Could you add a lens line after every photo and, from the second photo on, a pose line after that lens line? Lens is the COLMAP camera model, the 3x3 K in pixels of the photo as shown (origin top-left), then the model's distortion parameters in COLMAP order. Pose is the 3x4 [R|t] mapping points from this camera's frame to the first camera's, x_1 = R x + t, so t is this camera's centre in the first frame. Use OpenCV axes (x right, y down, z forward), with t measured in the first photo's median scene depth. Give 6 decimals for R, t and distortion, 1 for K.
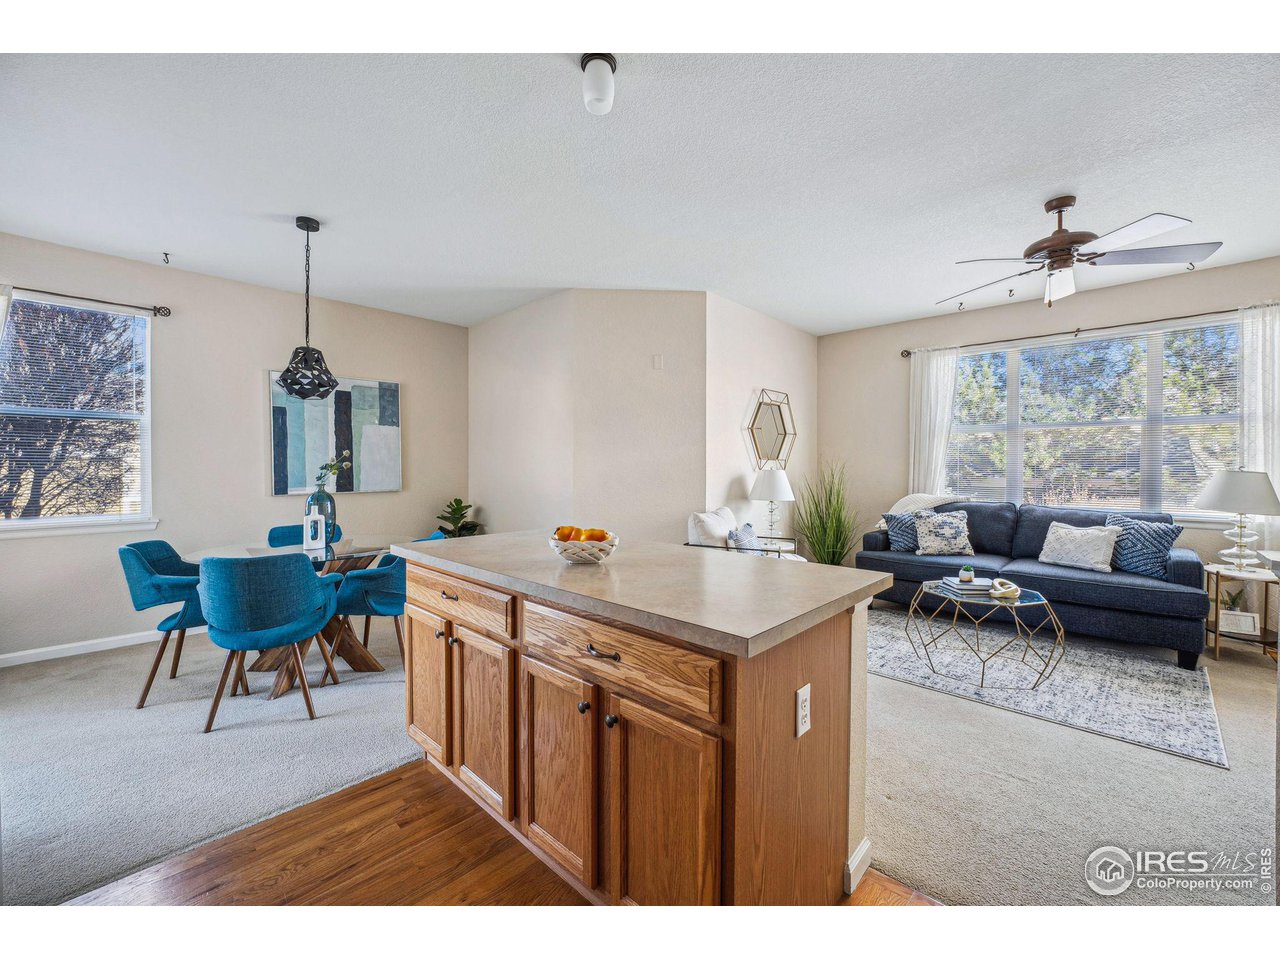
lens RADIAL K [[515.9, 0, 649.8], [0, 515.9, 474.0], [0, 0, 1]] dist [-0.011165, 0.001402]
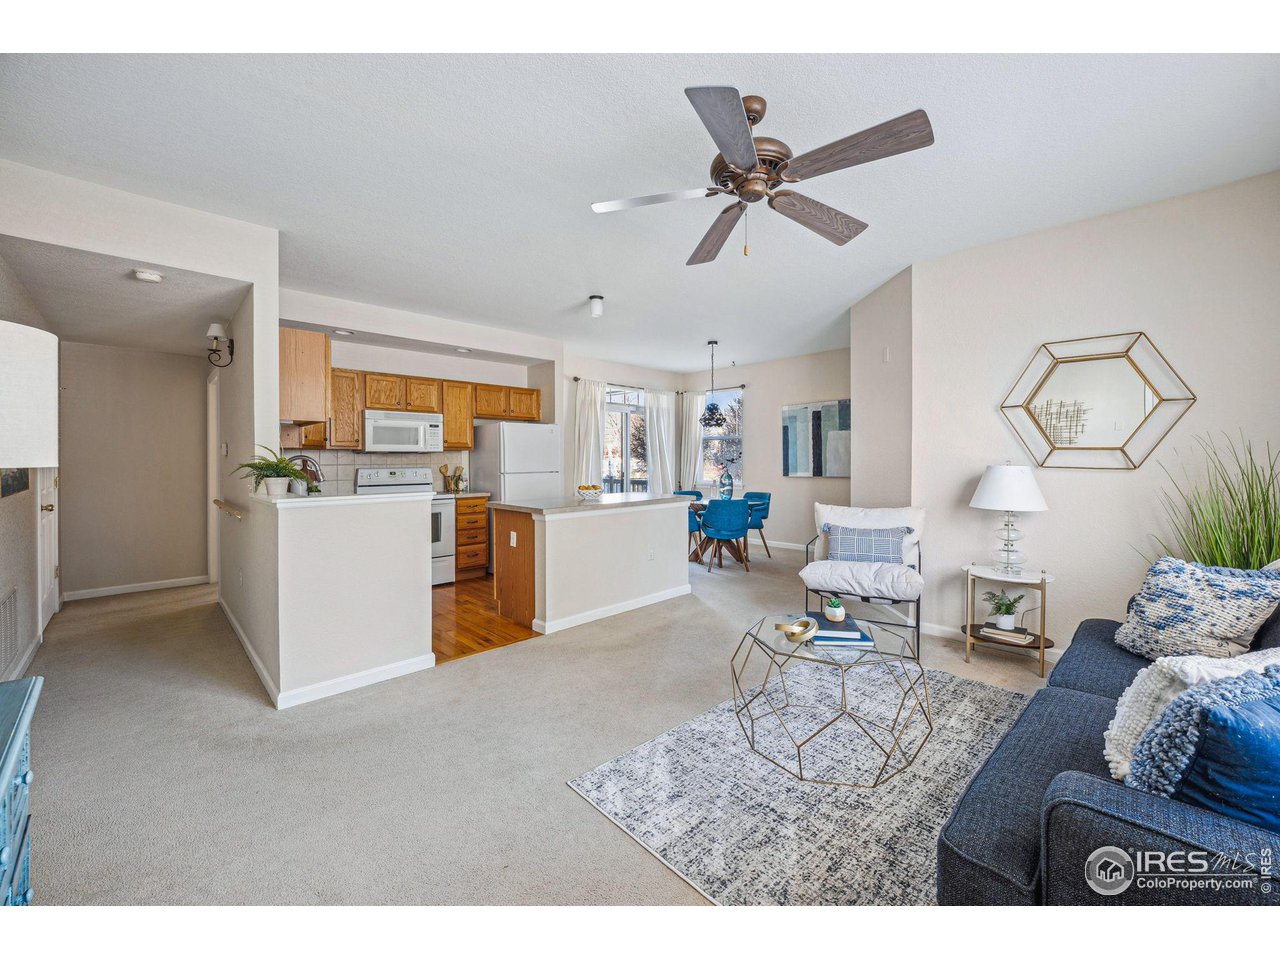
lens RADIAL K [[515.9, 0, 649.5], [0, 515.9, 465.2], [0, 0, 1]] dist [-0.011165, 0.001402]
pose [[-0.032648, 0.011503, -0.999401, 1.053043], [-0.012065, 0.999856, 0.011903, -0.011133], [0.999394, 0.012447, -0.032505, 0.596593]]
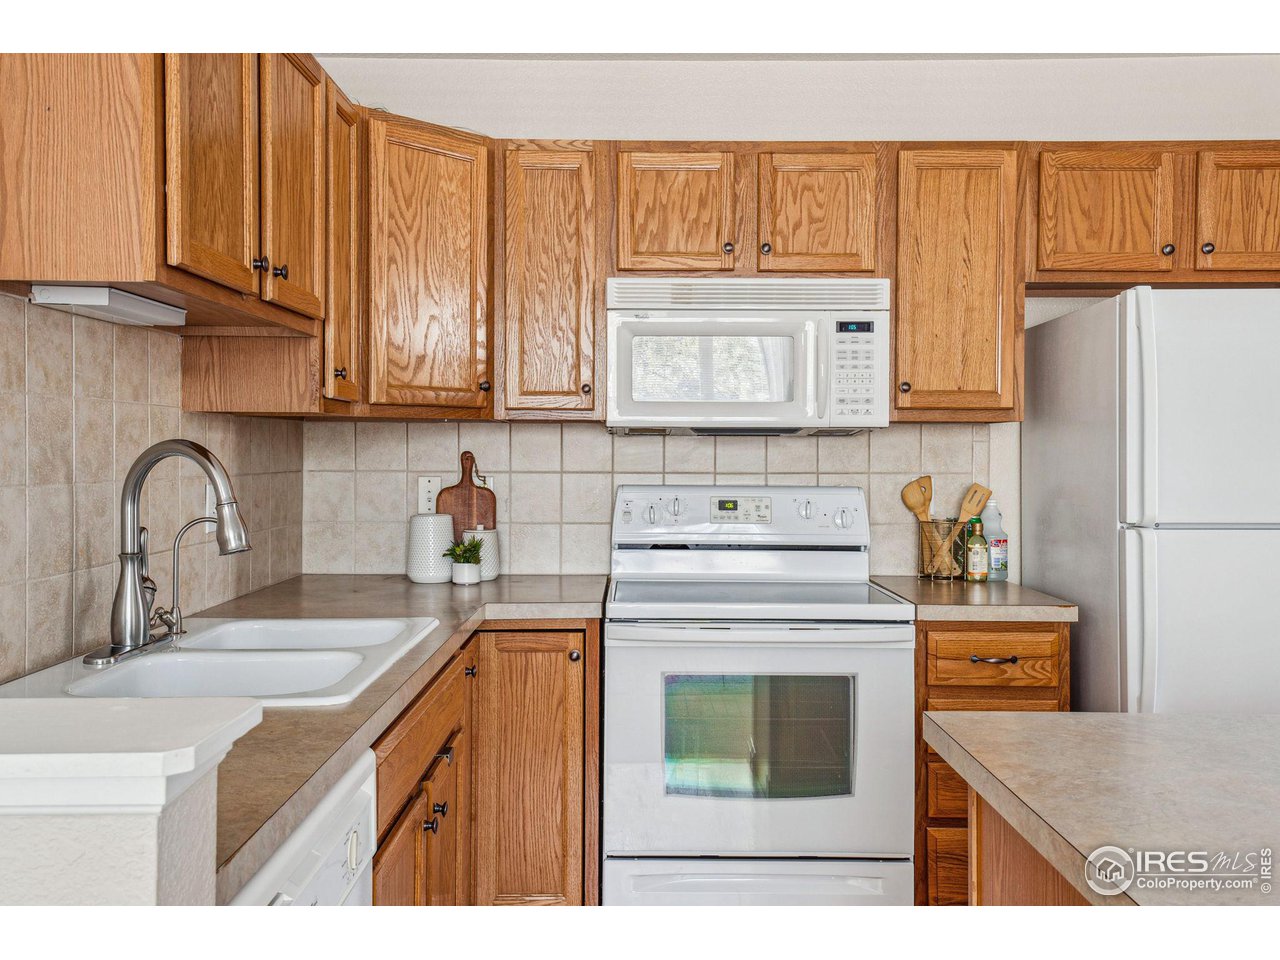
lens RADIAL K [[1165.0, 0, 641.6], [0, 1165.0, 455.7], [0, 0, 1]] dist [0.067517, -0.002744]
pose [[-0.723656, -0.000954, -0.690161, 0.394754], [-0.015784, 0.999760, 0.015168, -0.014358], [0.689981, 0.021869, -0.723497, 0.462686]]
